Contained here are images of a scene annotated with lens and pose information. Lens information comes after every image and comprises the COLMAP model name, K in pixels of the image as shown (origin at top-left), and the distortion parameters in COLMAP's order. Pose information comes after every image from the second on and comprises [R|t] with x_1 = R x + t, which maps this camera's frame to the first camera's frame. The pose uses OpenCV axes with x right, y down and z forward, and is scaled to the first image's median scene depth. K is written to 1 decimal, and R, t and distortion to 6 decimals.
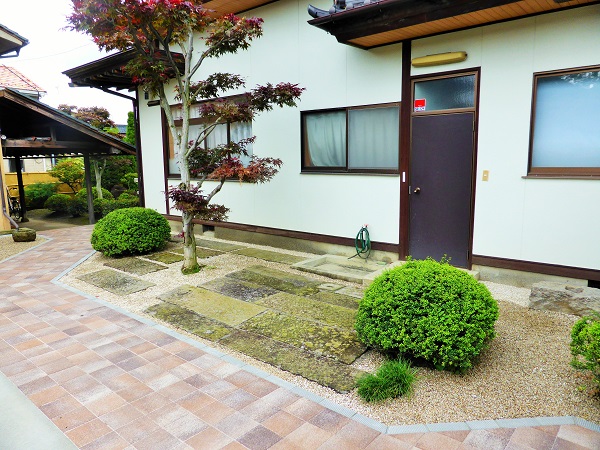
lens RADIAL K [[434.4, 0, 302.6], [0, 434.4, 228.6], [0, 0, 1]] dist [-0.041539, 0.027526]
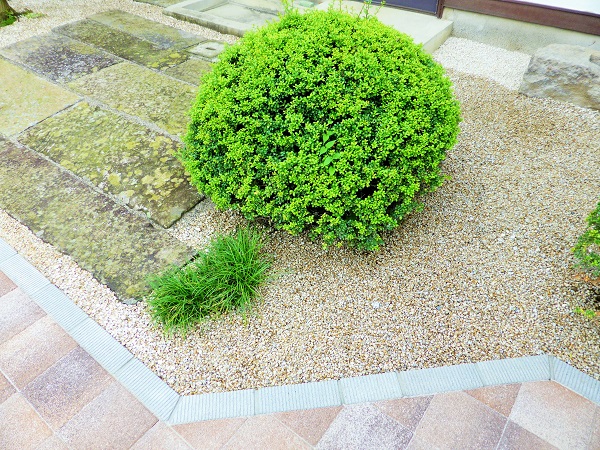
lens RADIAL K [[434.4, 0, 302.6], [0, 434.4, 228.6], [0, 0, 1]] dist [-0.041539, 0.027526]
pose [[0.998715, -0.029041, 0.041523, 0.160745], [0.001588, 0.836991, 0.547214, 0.012132], [-0.050646, -0.546446, 0.835962, 0.339055]]
